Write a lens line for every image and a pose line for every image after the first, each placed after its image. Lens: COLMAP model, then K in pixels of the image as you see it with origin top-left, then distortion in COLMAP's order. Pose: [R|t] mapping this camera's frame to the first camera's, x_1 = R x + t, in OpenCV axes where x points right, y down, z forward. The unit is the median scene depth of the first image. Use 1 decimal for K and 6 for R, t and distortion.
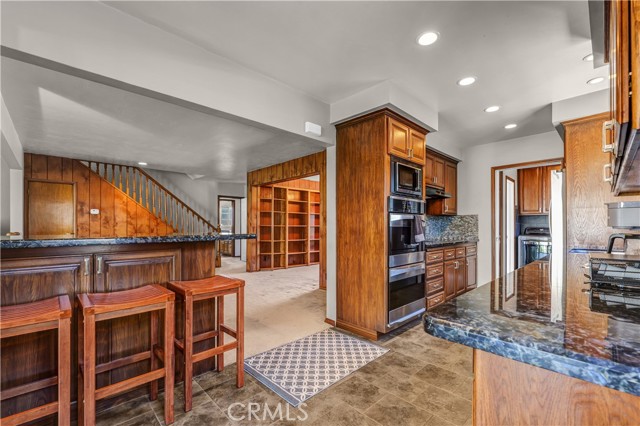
lens RADIAL K [[277.2, 0, 316.4], [0, 277.2, 227.9], [0, 0, 1]] dist [-0.000804, 0.000185]
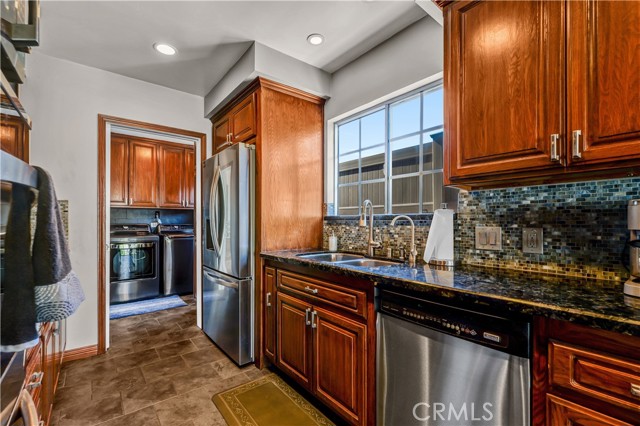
lens RADIAL K [[277.2, 0, 318.8], [0, 277.2, 219.2], [0, 0, 1]] dist [-0.000804, 0.000185]
pose [[0.078141, 0.010015, 0.996892, 0.111779], [0.000468, 0.999949, -0.010083, -0.008155], [-0.996942, 0.001254, 0.078133, 0.452561]]
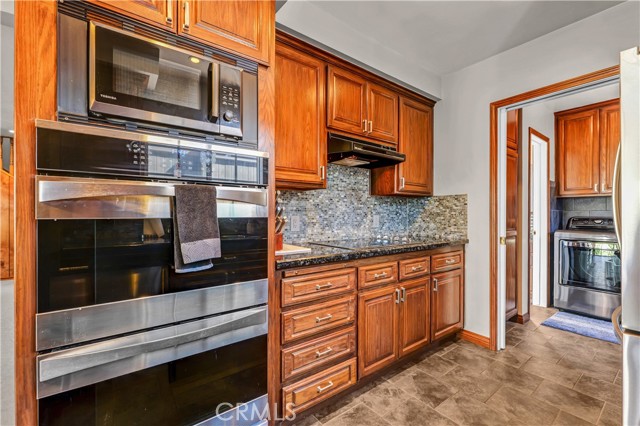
lens RADIAL K [[277.2, 0, 322.6], [0, 277.2, 213.6], [0, 0, 1]] dist [-0.000804, 0.000185]
pose [[0.993582, 0.004154, -0.113041, 0.319627], [-0.004587, 0.999983, -0.003566, -0.005644], [0.113024, 0.004062, 0.993584, 0.376693]]
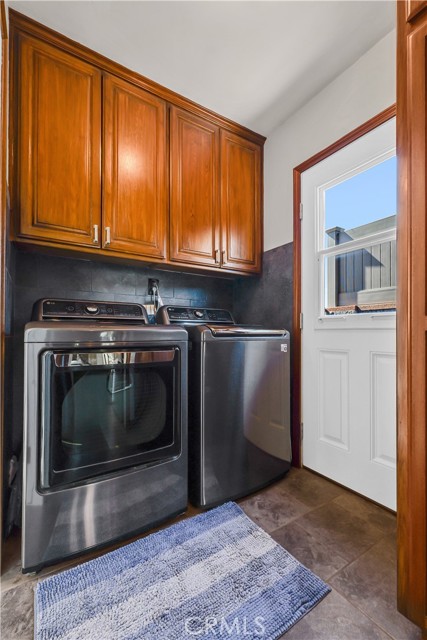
lens RADIAL K [[277.2, 0, 217.4], [0, 277.2, 326.7], [0, 0, 1]] dist [-0.000804, 0.000185]
pose [[0.177321, 0.014293, 0.984049, 0.608353], [0.001655, 0.999889, -0.014821, 0.028608], [-0.984152, 0.004257, 0.177278, 0.893308]]
